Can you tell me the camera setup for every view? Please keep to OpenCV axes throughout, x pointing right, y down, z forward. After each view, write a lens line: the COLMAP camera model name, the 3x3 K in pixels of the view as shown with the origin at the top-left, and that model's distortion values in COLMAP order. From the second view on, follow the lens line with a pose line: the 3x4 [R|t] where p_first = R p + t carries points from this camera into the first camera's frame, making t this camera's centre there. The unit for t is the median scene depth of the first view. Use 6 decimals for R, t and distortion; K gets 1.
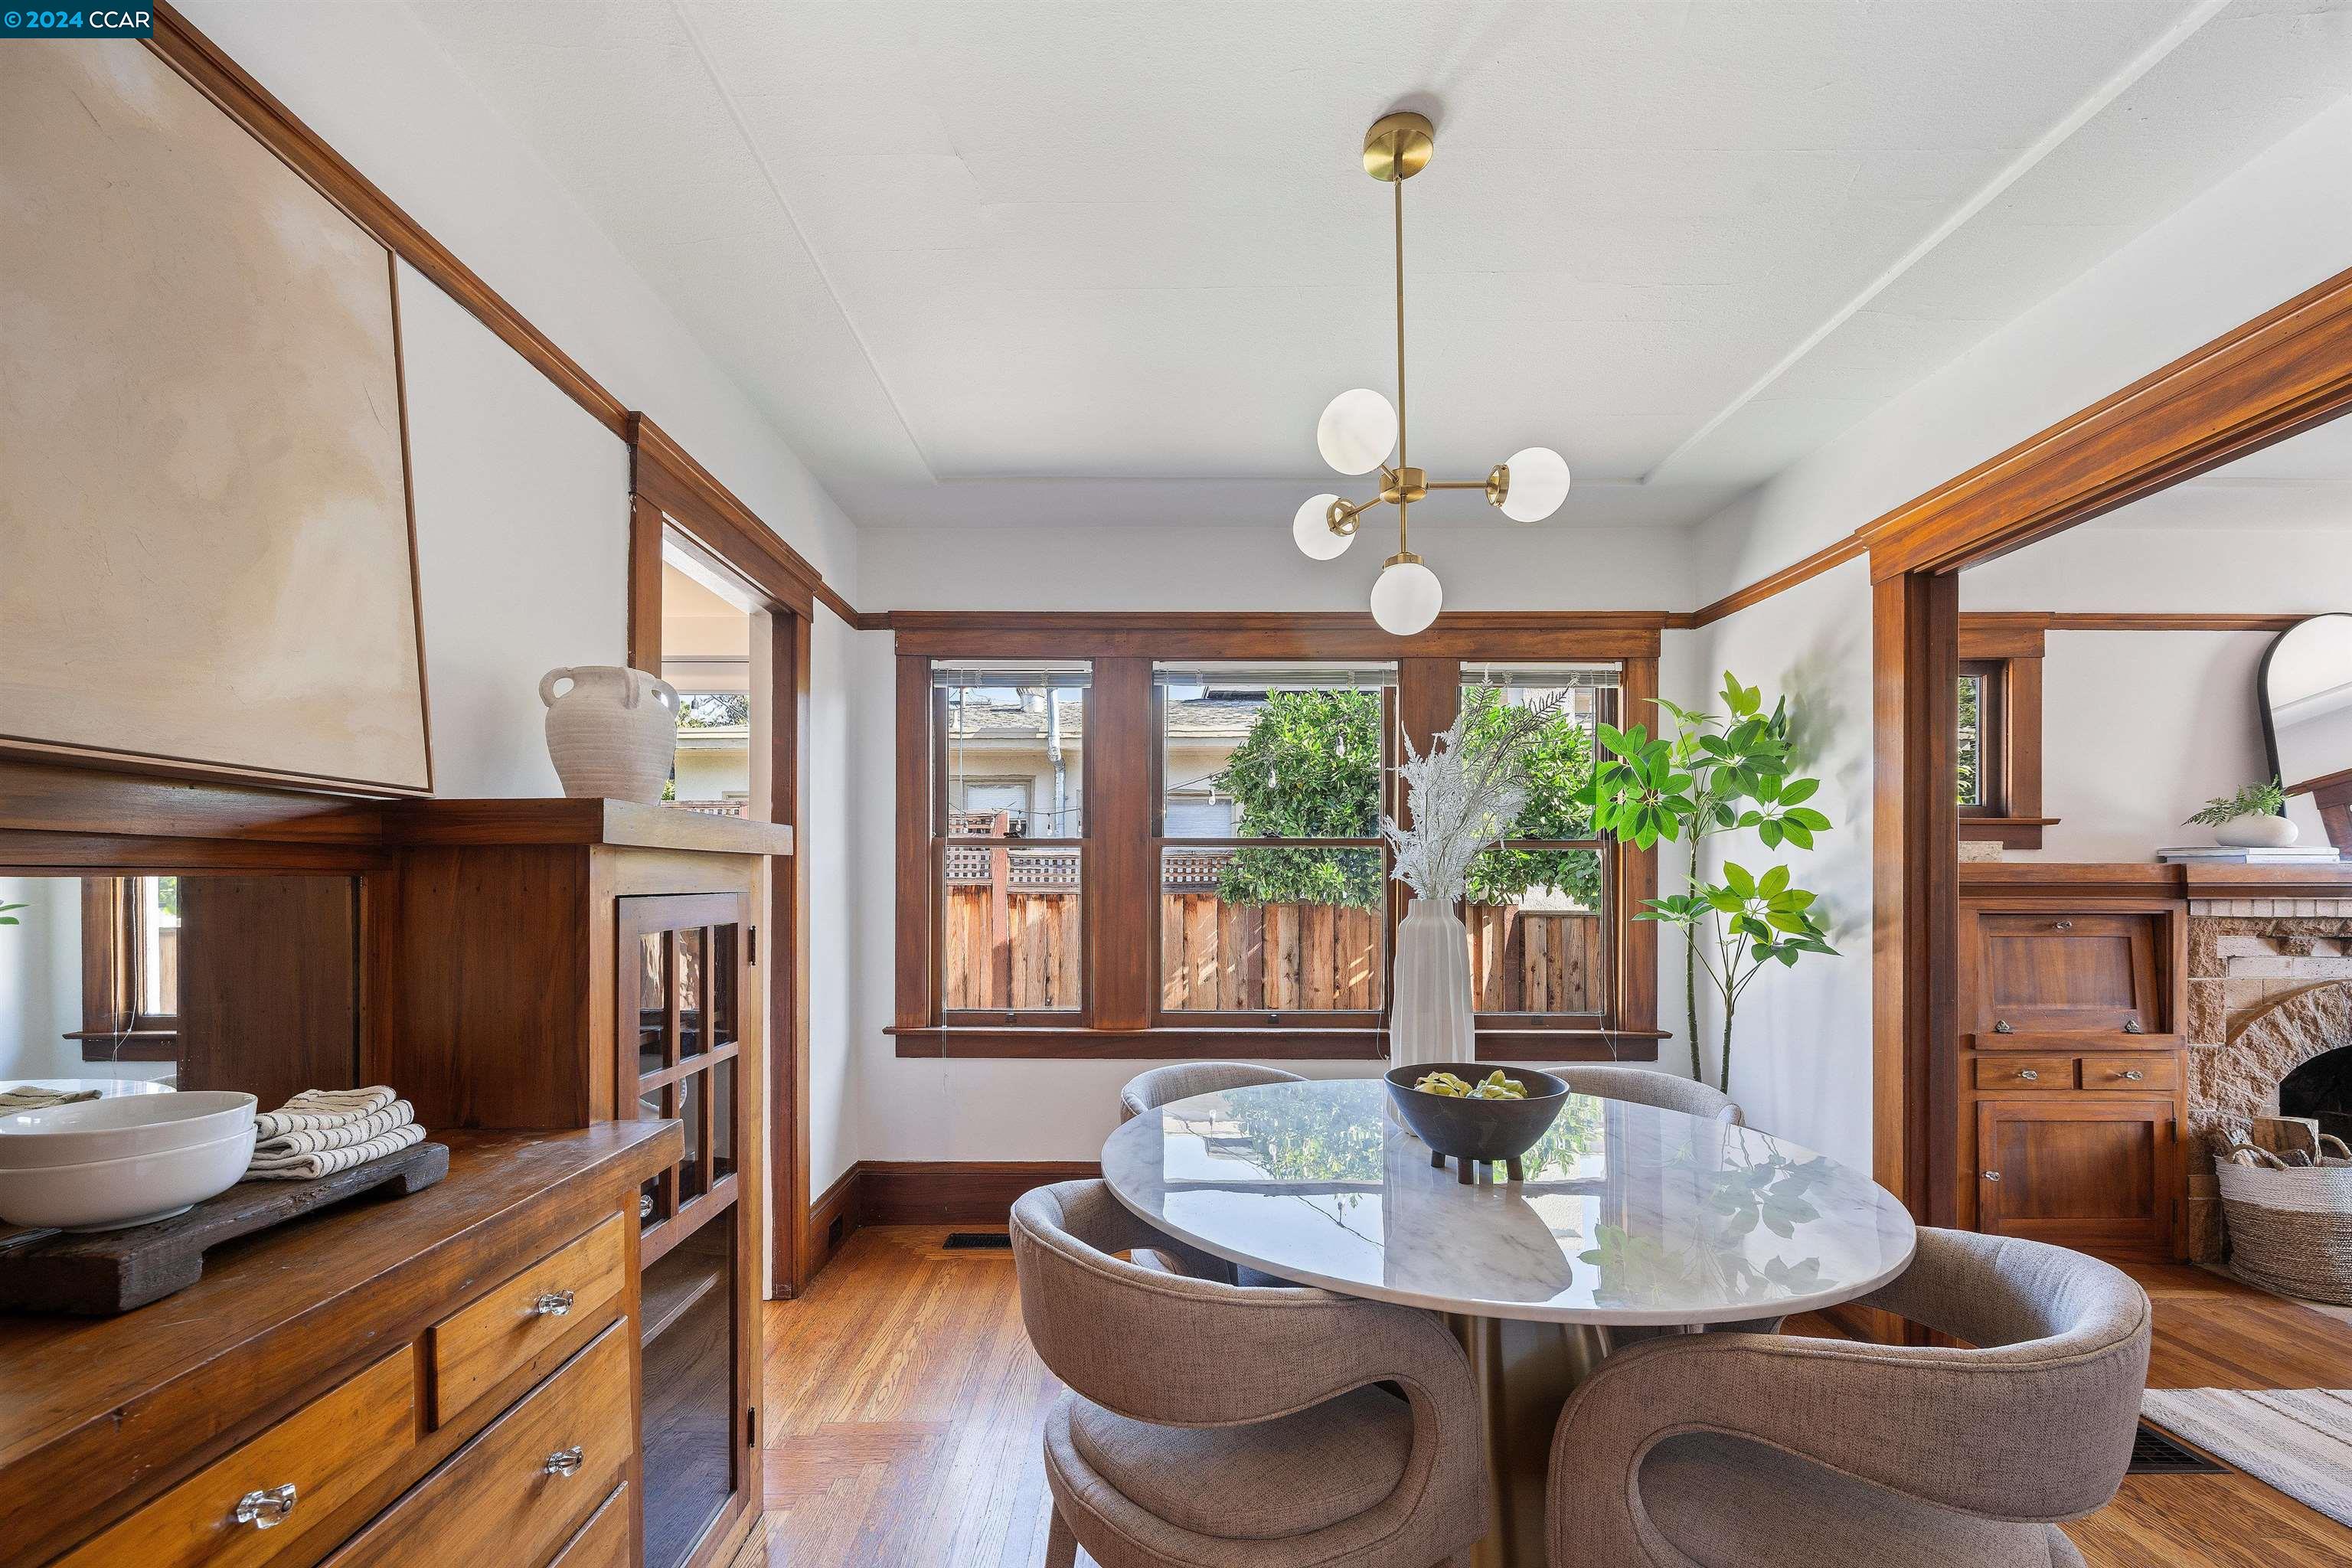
lens RADIAL K [[945.7, 0, 1189.2], [0, 945.7, 869.5], [0, 0, 1]] dist [-0.001490, 0.000831]
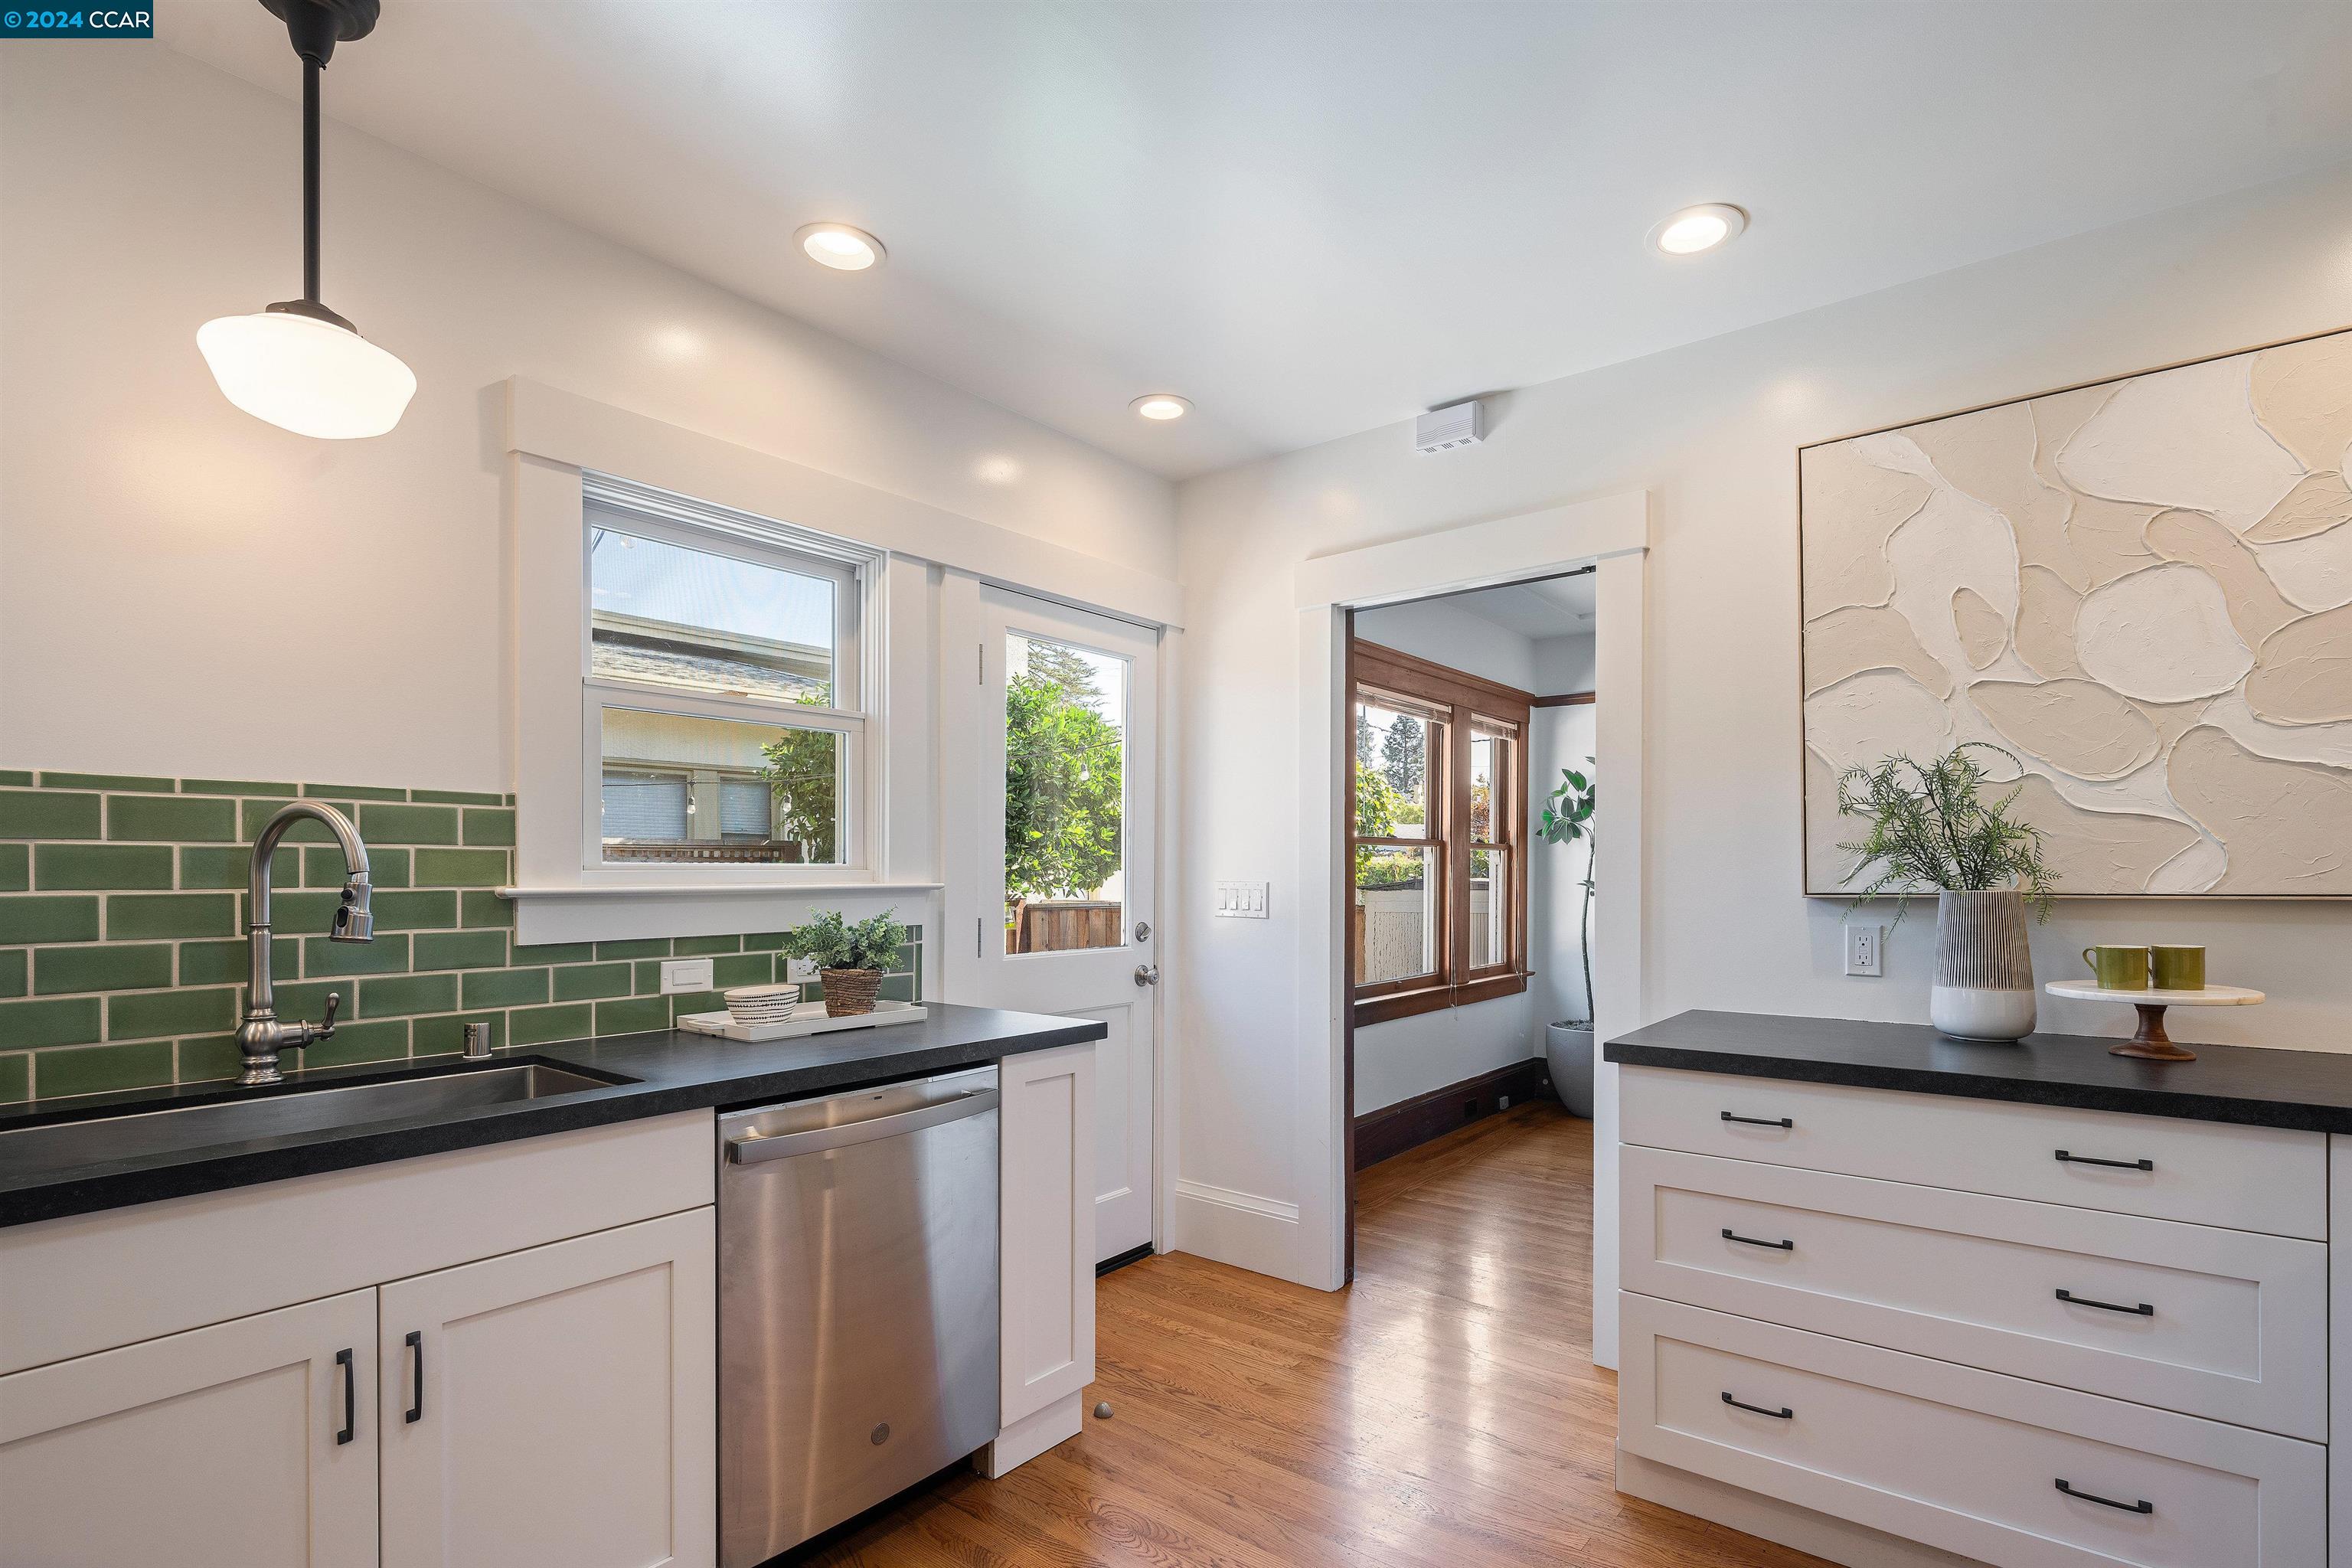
lens RADIAL K [[1121.7, 0, 1195.7], [0, 1121.7, 874.8], [0, 0, 1]] dist [0.000019, 0.000164]
pose [[0.619908, -0.008024, 0.784634, -1.353223], [0.000219, 0.999949, 0.010054, -0.000643], [-0.784675, -0.006061, 0.619878, 0.337281]]
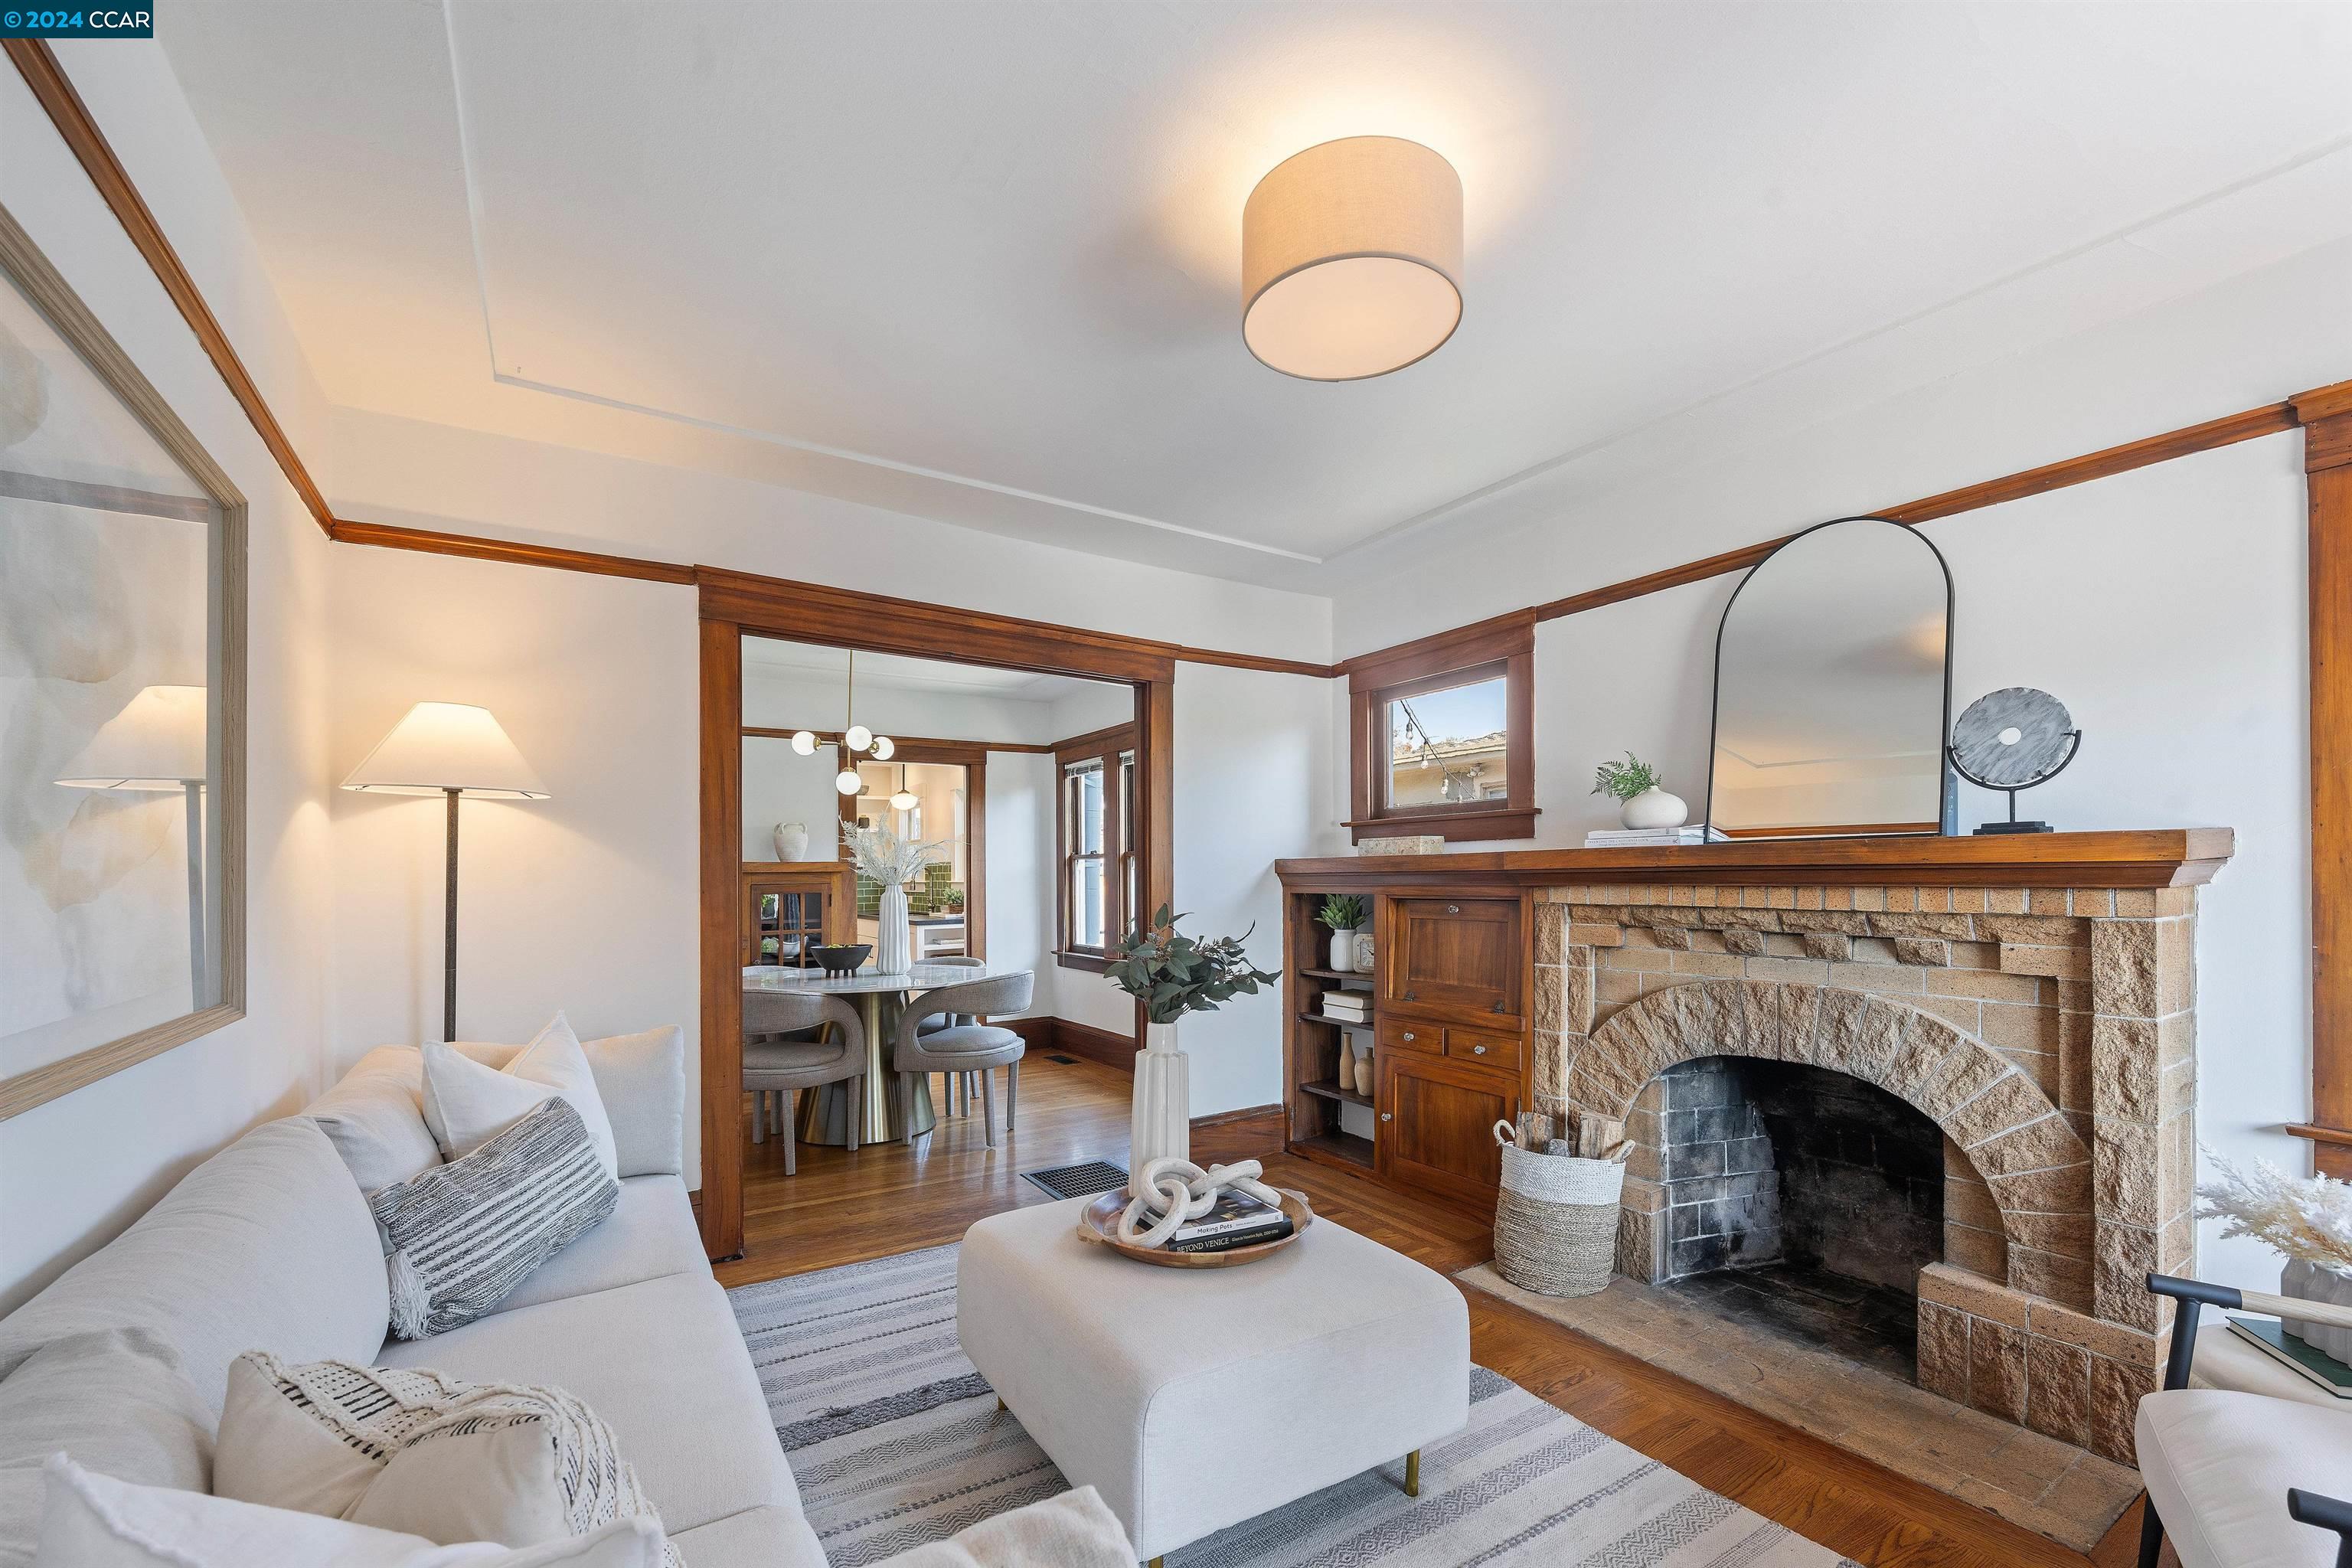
lens RADIAL K [[980.9, 0, 1192.0], [0, 980.9, 864.3], [0, 0, 1]] dist [-0.004526, -0.000416]
pose [[0.540226, -0.020592, -0.841268, 1.732529], [0.020642, 0.999724, -0.011215, 0.012566], [0.841267, -0.011306, 0.540502, 0.121799]]
